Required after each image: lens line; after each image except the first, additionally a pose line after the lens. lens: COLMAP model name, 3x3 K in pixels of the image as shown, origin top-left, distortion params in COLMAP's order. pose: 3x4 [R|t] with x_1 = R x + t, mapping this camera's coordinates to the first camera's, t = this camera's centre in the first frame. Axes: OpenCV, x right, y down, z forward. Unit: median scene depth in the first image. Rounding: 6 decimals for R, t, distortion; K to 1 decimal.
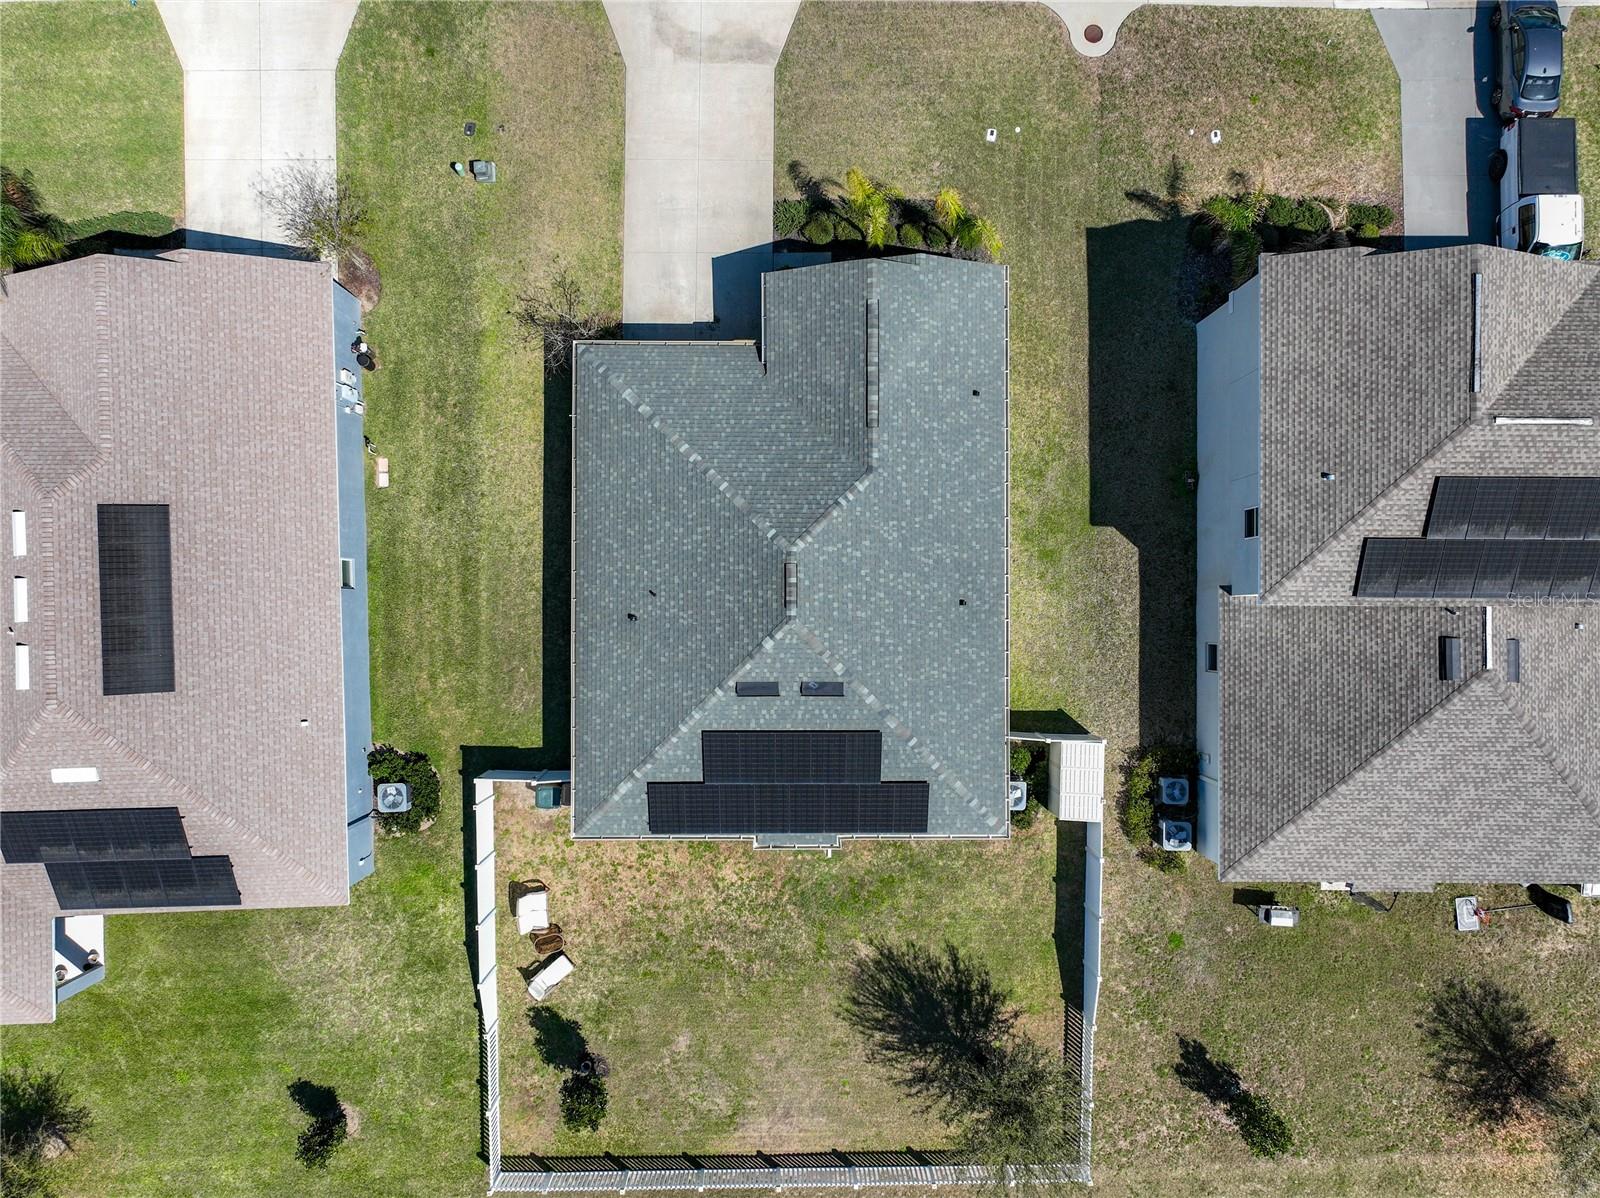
lens RADIAL K [[1119.5, 0, 816.7], [0, 1119.5, 615.8], [0, 0, 1]] dist [0.000063, 0.010178]
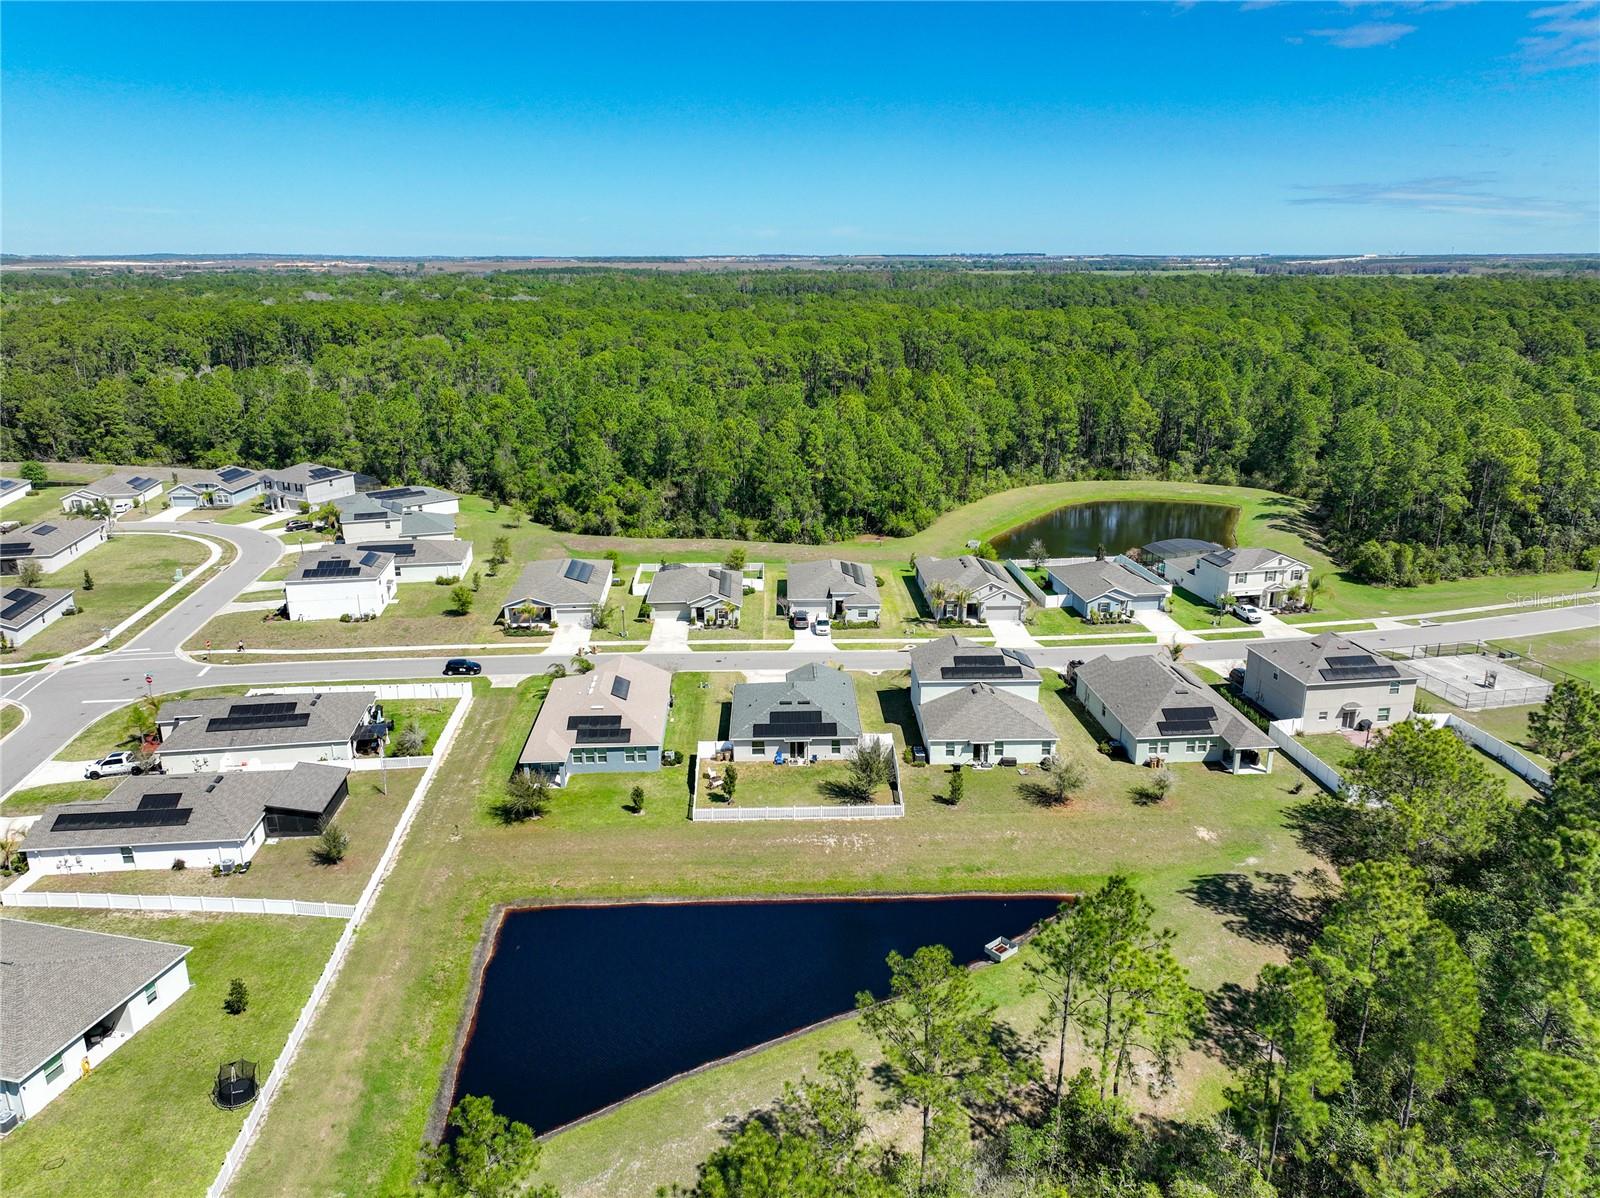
lens RADIAL K [[1135.6, 0, 802.3], [0, 1135.6, 574.3], [0, 0, 1]] dist [-0.002213, 0.011281]
pose [[0.999517, -0.022405, 0.021524, -0.060999], [0.027073, 0.288190, -0.957190, 3.013655], [0.015242, 0.957311, 0.288657, -0.388763]]
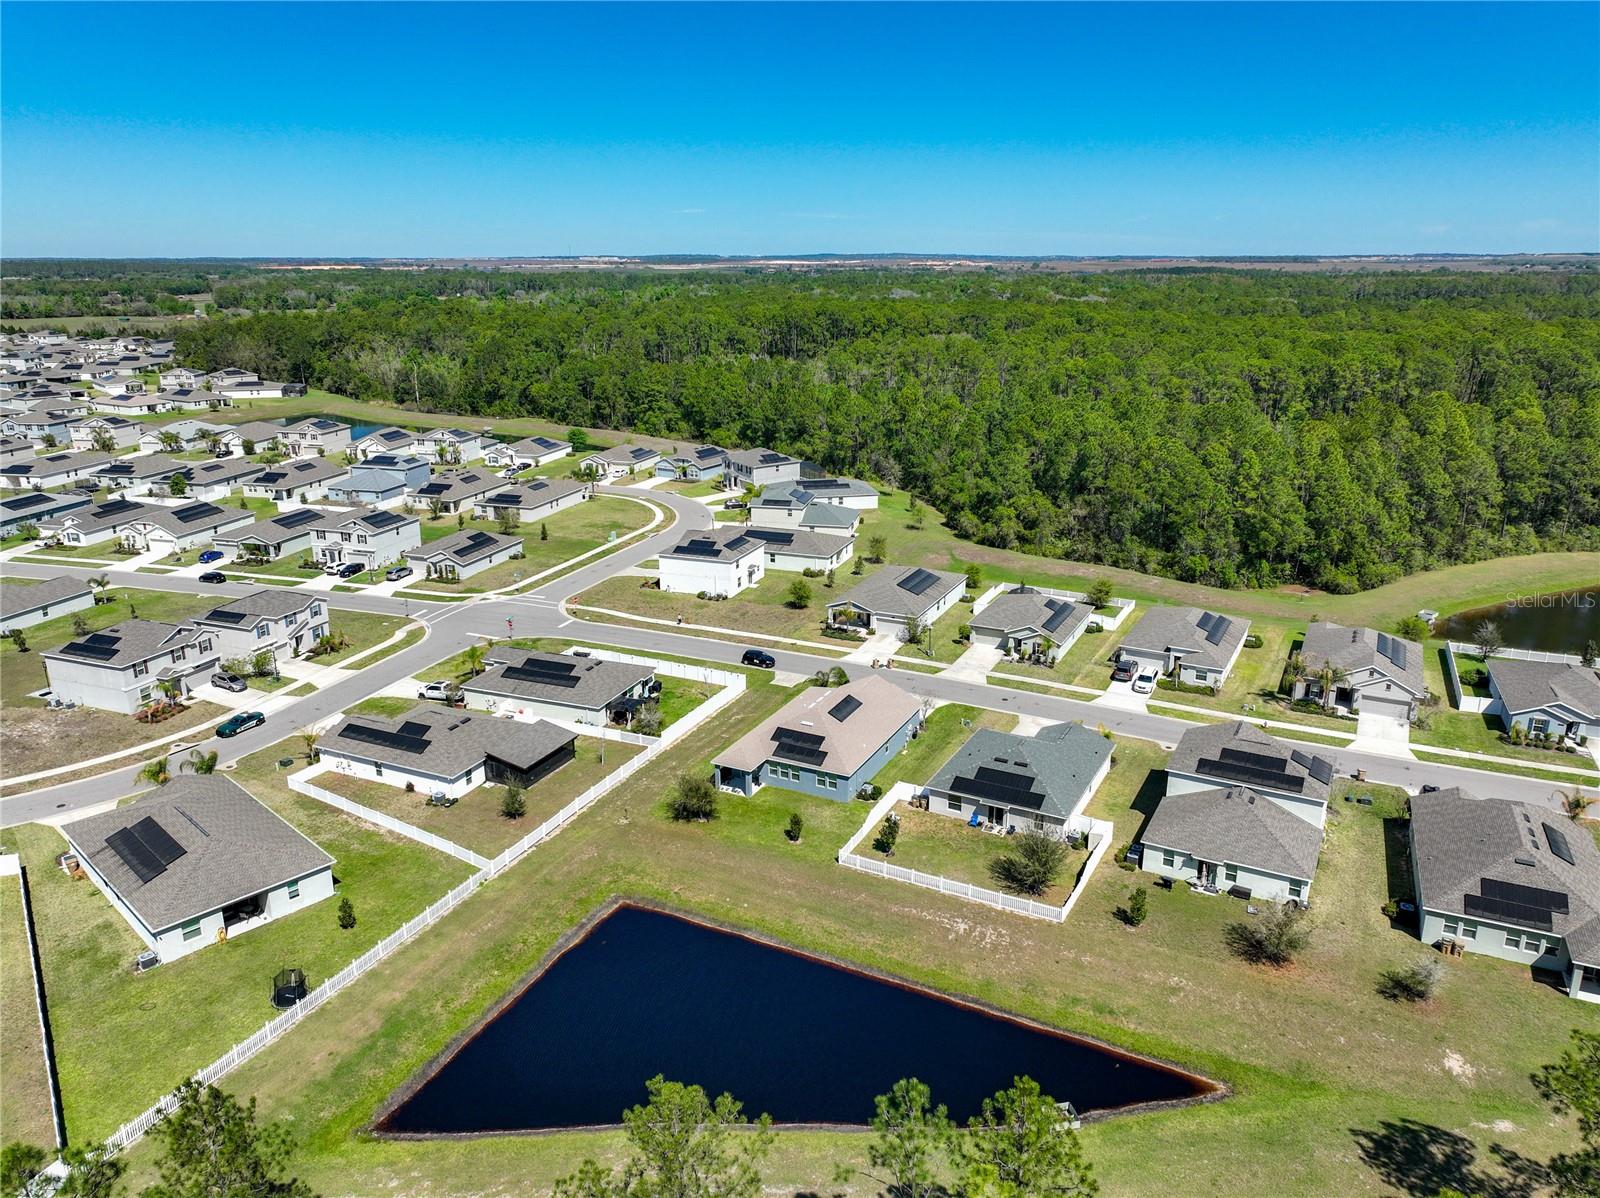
lens RADIAL K [[1135.6, 0, 802.3], [0, 1135.6, 574.3], [0, 0, 1]] dist [-0.002213, 0.011281]
pose [[0.880720, 0.112732, -0.460027, 0.770788], [-0.473081, 0.256451, -0.842868, 2.573270], [0.022956, 0.959961, 0.279193, -0.374427]]
